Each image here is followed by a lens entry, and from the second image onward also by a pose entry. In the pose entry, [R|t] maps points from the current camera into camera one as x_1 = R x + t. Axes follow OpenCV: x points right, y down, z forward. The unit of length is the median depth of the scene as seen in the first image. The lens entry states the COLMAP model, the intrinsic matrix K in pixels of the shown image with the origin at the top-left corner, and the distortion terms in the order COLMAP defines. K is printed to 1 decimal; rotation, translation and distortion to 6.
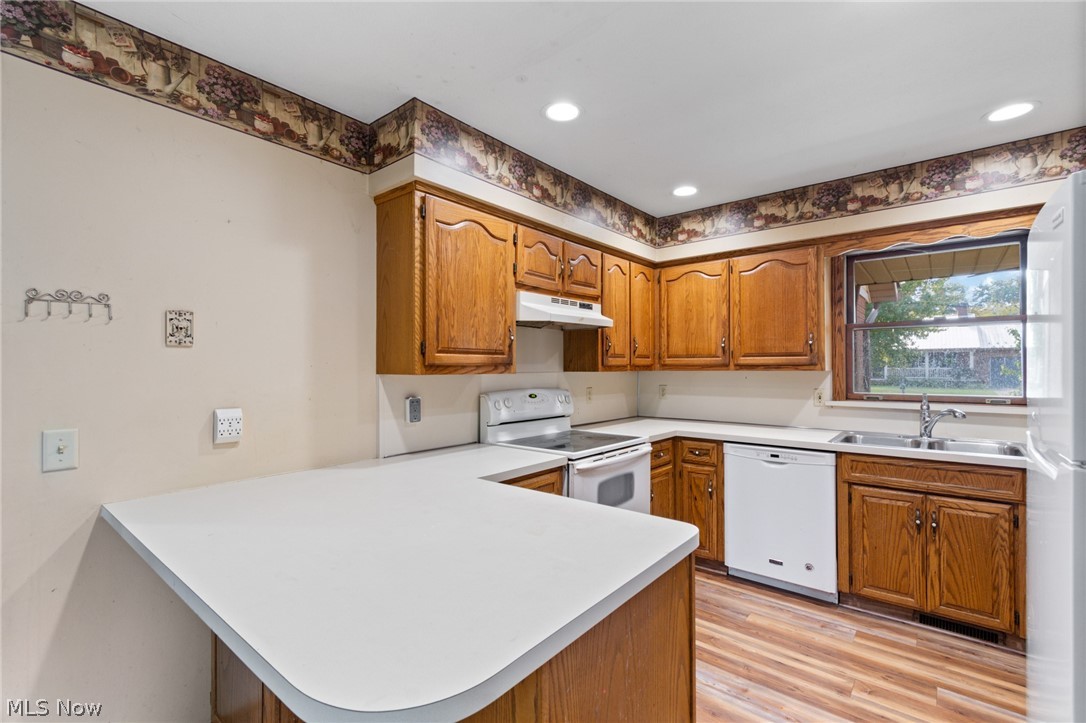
lens RADIAL K [[484.0, 0, 540.9], [0, 484.0, 367.0], [0, 0, 1]] dist [0.004138, -0.002470]
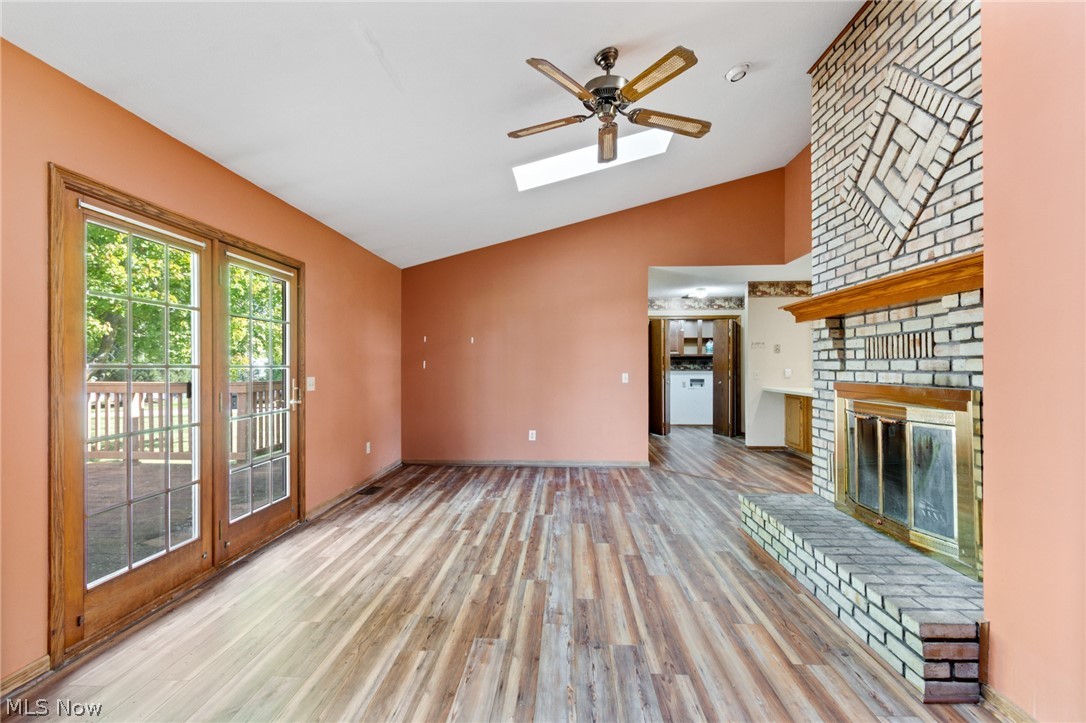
lens RADIAL K [[484.0, 0, 538.4], [0, 484.0, 364.7], [0, 0, 1]] dist [0.004138, -0.002470]
pose [[0.594957, 0.001804, -0.803756, 0.901374], [0.001358, 0.999994, 0.003250, 0.026815], [0.803757, -0.003025, 0.594951, -2.040016]]
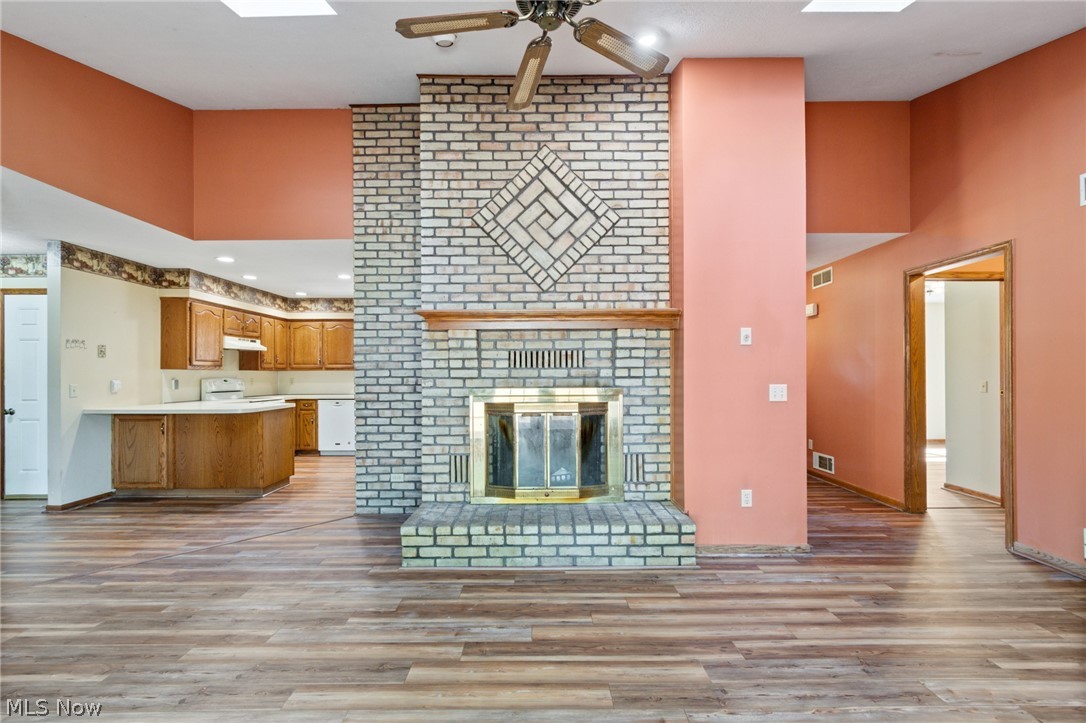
lens RADIAL K [[484.0, 0, 539.3], [0, 484.0, 373.8], [0, 0, 1]] dist [0.004138, -0.002470]
pose [[0.766335, 0.003559, 0.642431, -0.389346], [-0.001409, 0.999992, -0.003859, 0.039868], [-0.642439, 0.002052, 0.766334, -1.846925]]
